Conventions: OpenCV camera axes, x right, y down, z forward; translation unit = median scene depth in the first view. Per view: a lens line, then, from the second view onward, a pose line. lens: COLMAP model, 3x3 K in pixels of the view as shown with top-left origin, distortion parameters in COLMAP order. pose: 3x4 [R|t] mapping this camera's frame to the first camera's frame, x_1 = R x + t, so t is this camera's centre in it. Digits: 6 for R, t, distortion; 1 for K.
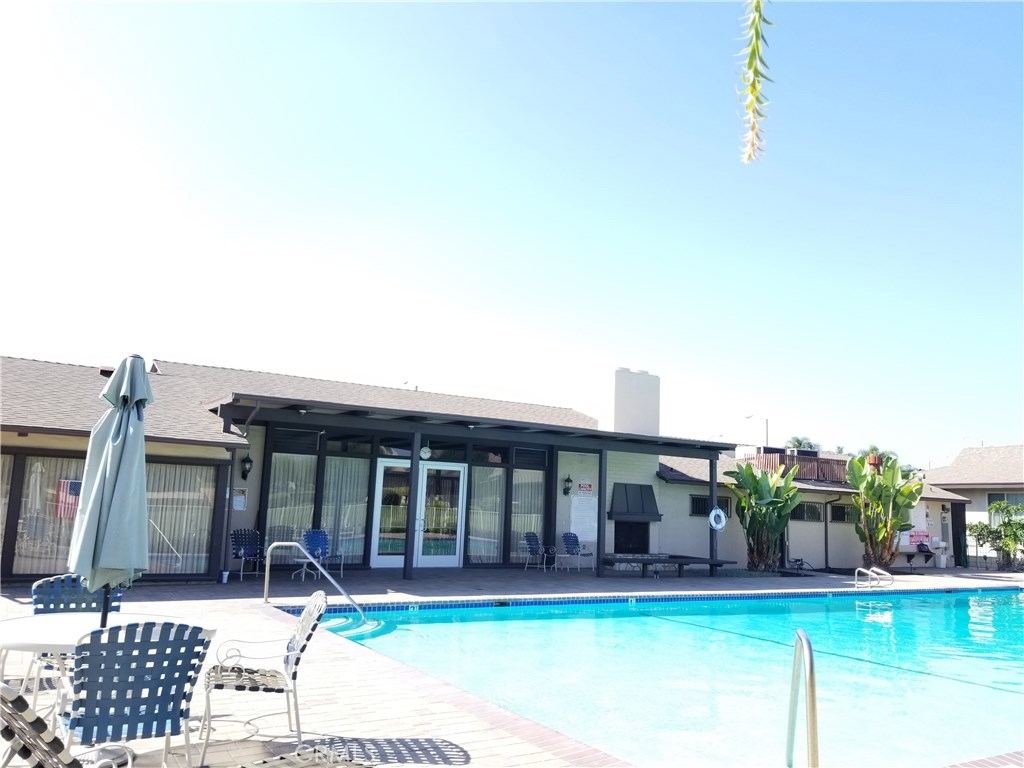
lens RADIAL K [[824.7, 0, 512.0], [0, 824.7, 384.0], [0, 0, 1]] dist [0.095423, -0.180539]
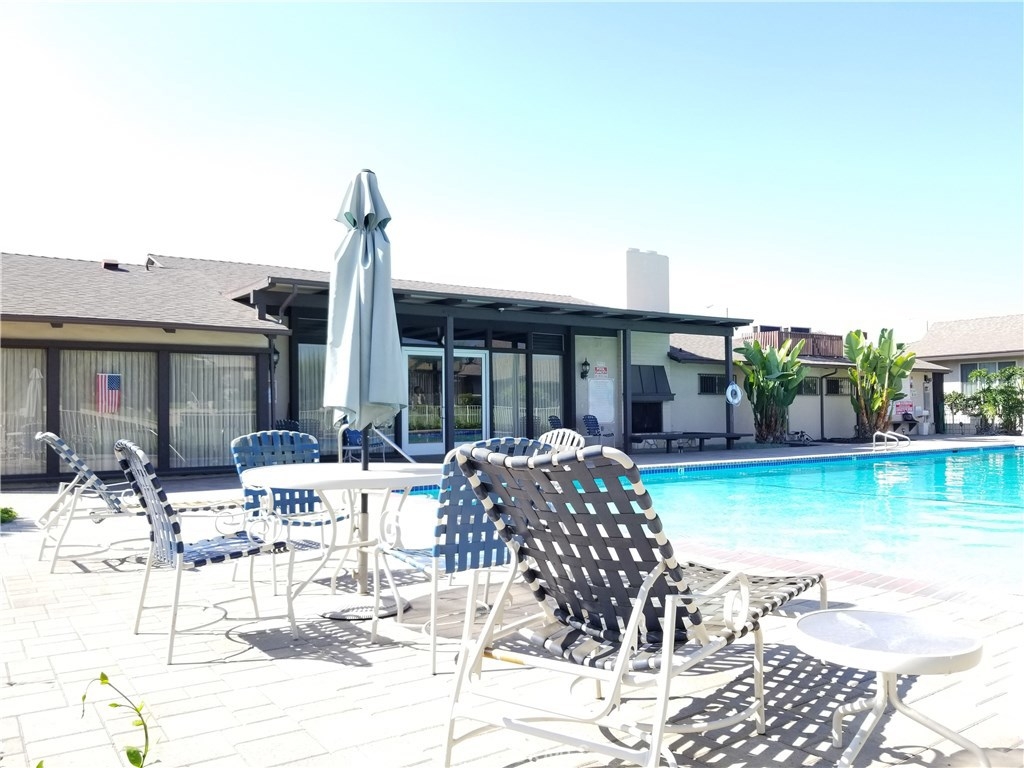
lens RADIAL K [[818.6, 0, 512.1], [0, 818.6, 399.1], [0, 0, 1]] dist [0.092210, -0.175325]
pose [[0.996960, -0.046865, 0.062251, -0.078371], [0.038066, 0.990020, 0.135689, 0.019976], [-0.067988, -0.132907, 0.988794, 0.020954]]
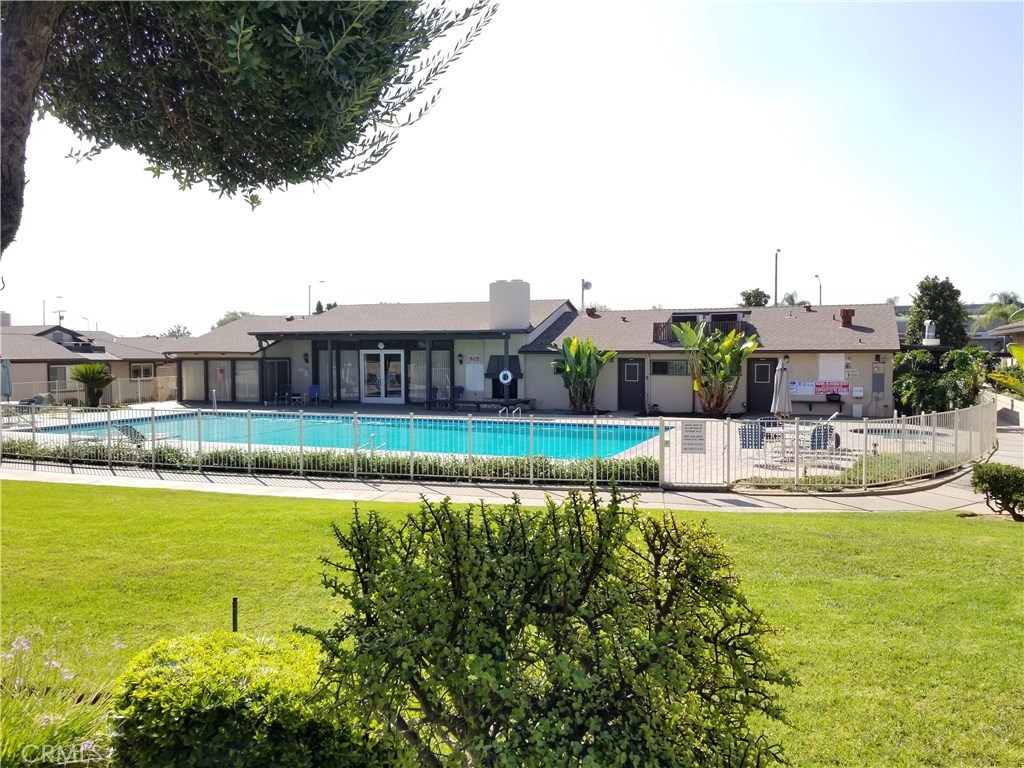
lens RADIAL K [[818.6, 0, 512.1], [0, 818.6, 399.1], [0, 0, 1]] dist [0.092210, -0.175325]
pose [[0.591444, 0.013380, -0.806235, 1.384410], [0.148360, 0.980987, 0.125116, 0.009705], [0.792580, -0.193612, 0.578214, 0.092421]]
